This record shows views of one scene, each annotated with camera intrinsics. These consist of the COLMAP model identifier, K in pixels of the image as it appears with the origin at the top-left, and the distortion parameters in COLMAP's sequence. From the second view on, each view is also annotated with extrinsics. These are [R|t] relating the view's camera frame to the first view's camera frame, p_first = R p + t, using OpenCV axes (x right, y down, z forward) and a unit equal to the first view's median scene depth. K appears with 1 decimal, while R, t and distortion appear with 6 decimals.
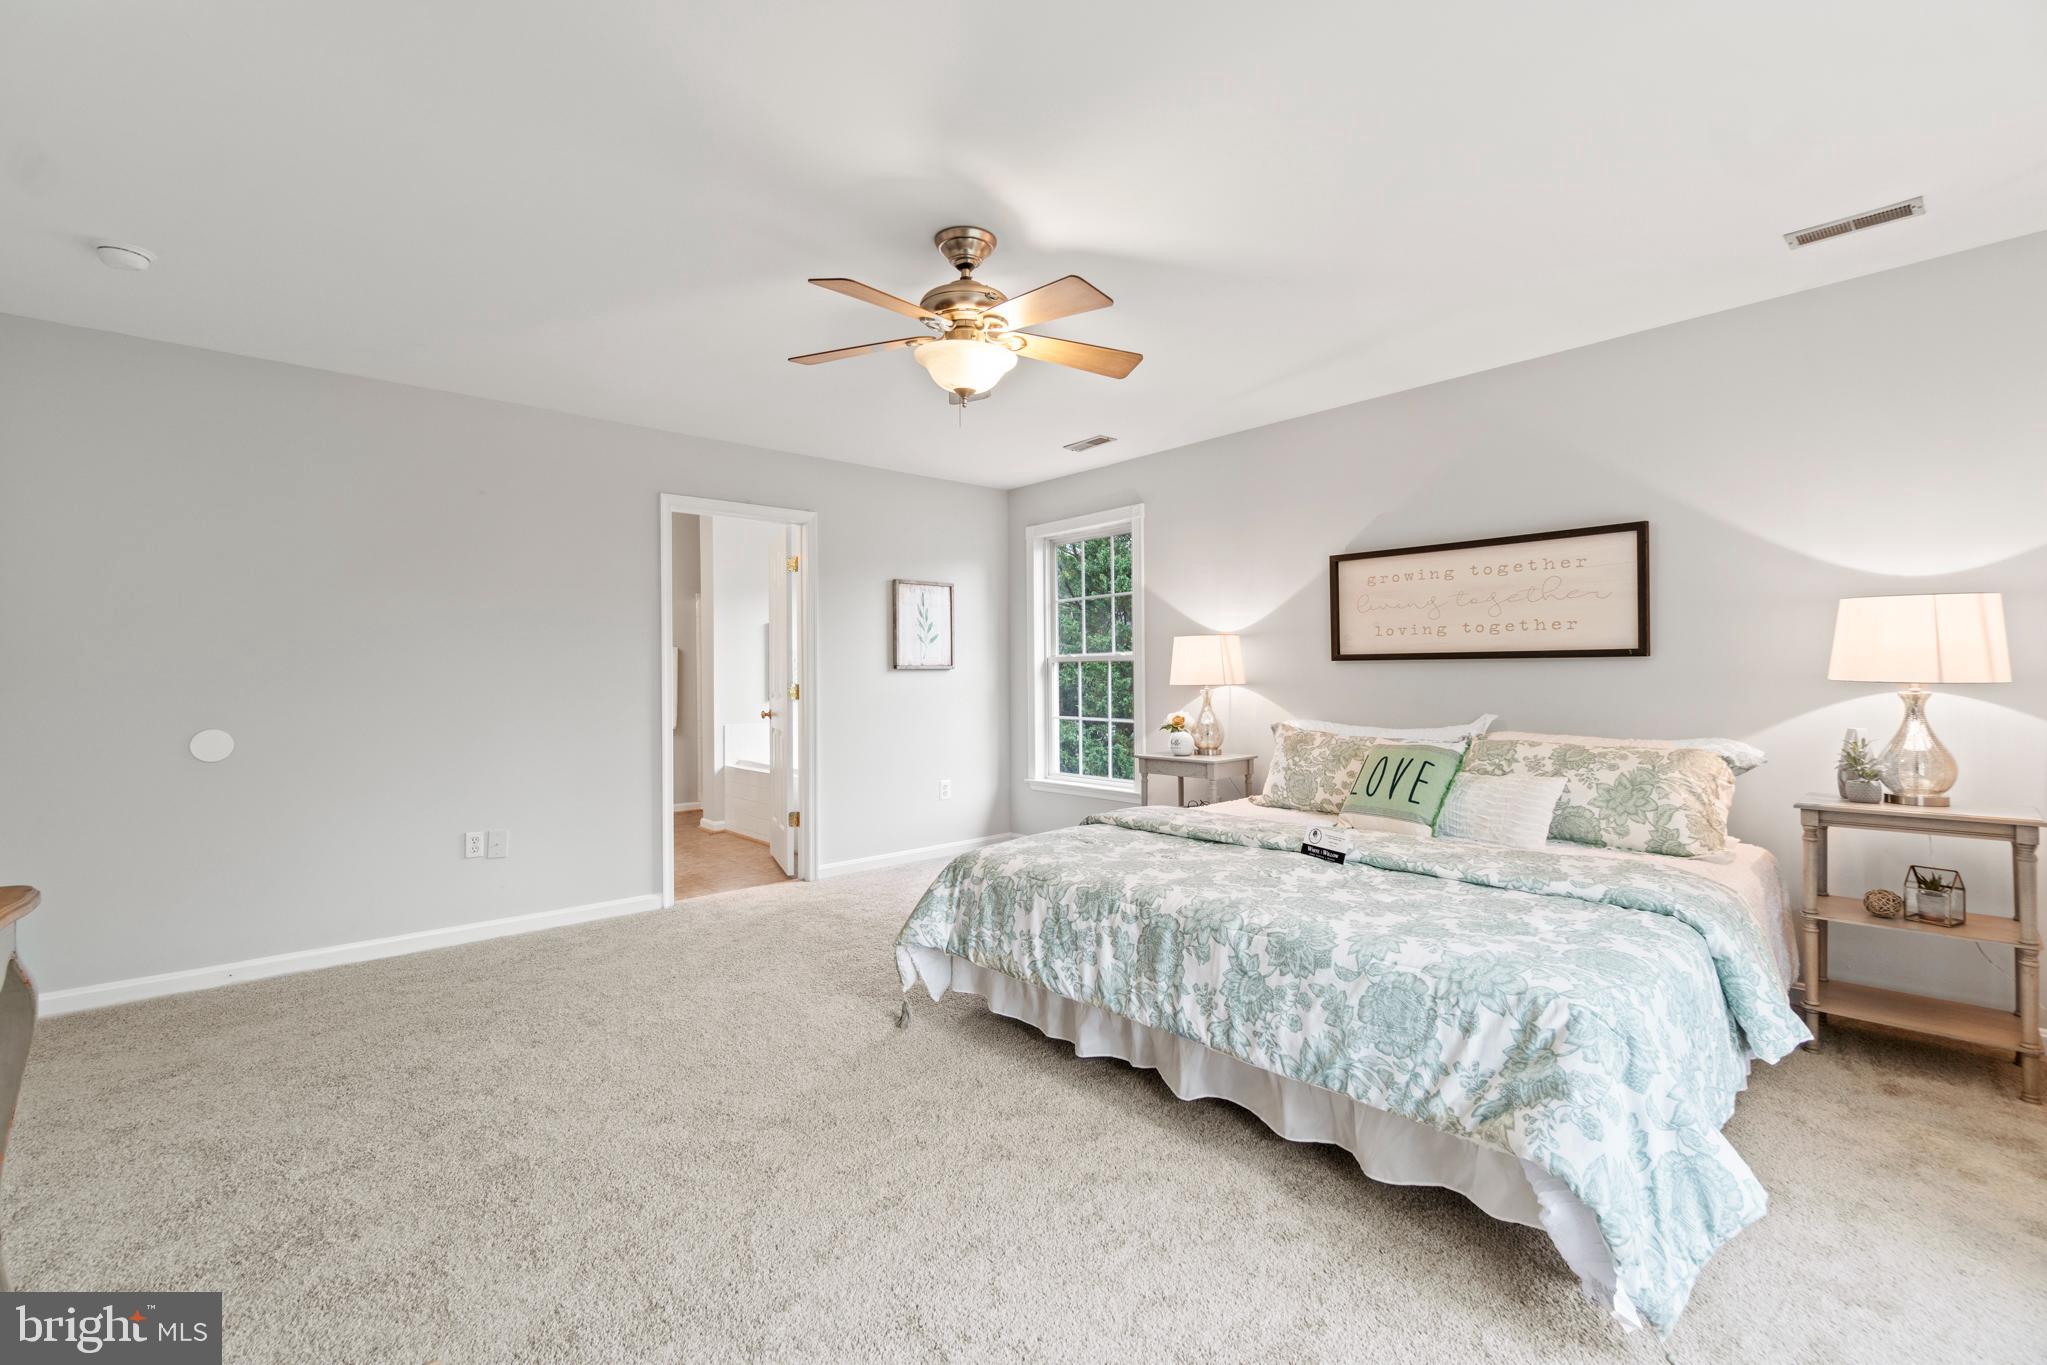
lens RADIAL K [[882.2, 0, 1002.7], [0, 882.2, 669.6], [0, 0, 1]] dist [-0.005500, 0.000483]
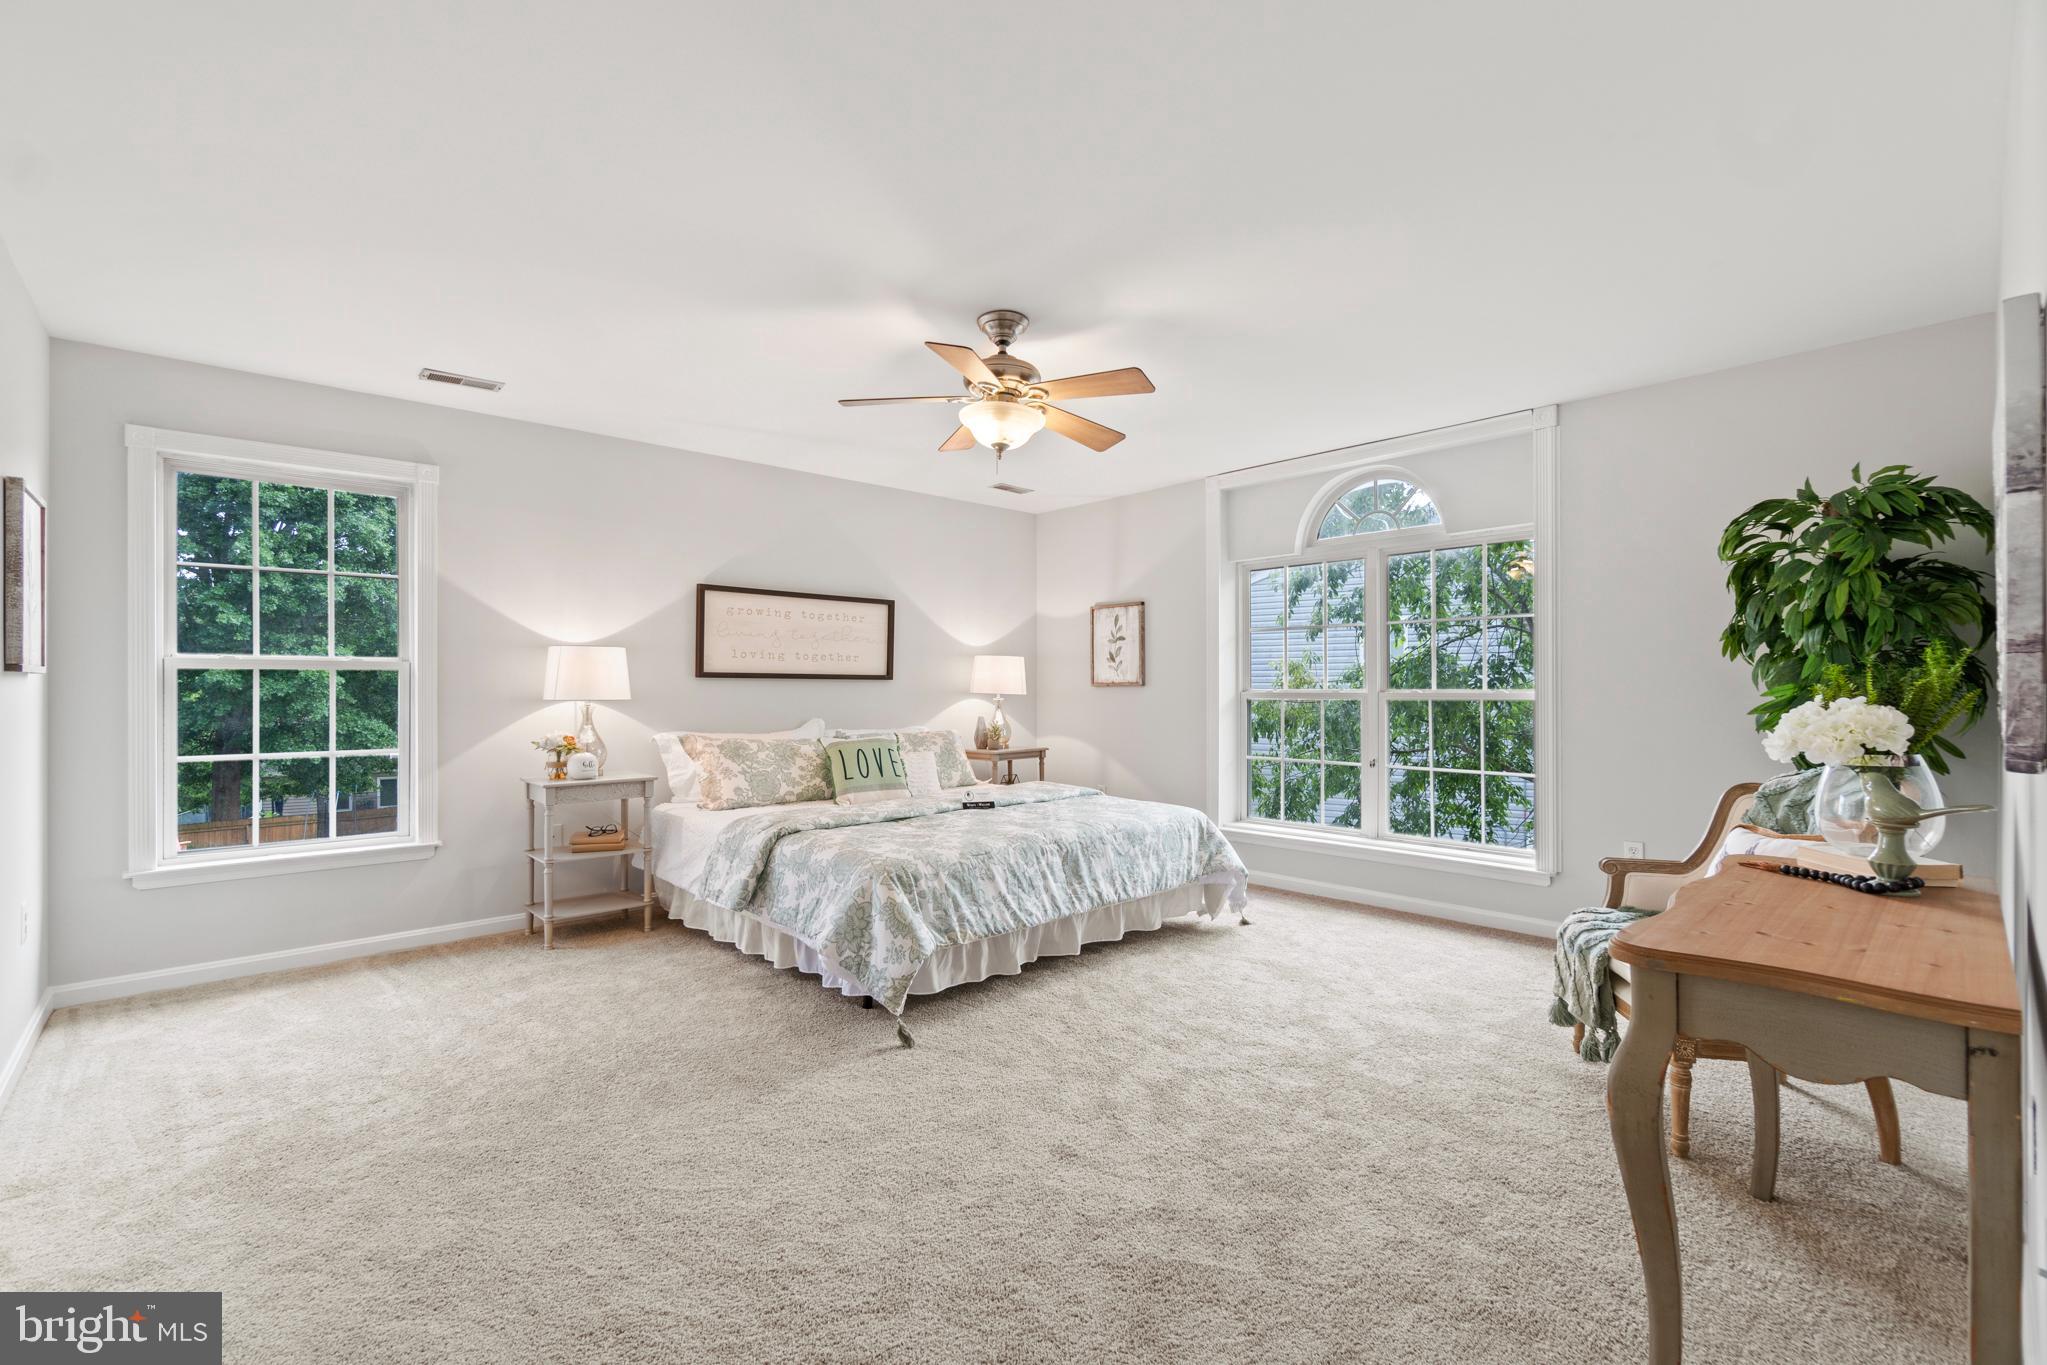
lens RADIAL K [[882.2, 0, 1012.5], [0, 882.2, 688.5], [0, 0, 1]] dist [-0.005500, 0.000483]
pose [[-0.020357, 0.007310, 0.999766, -1.142591], [-0.008057, 0.999940, -0.007475, 0.014221], [-0.999760, -0.008207, -0.020297, 0.942495]]
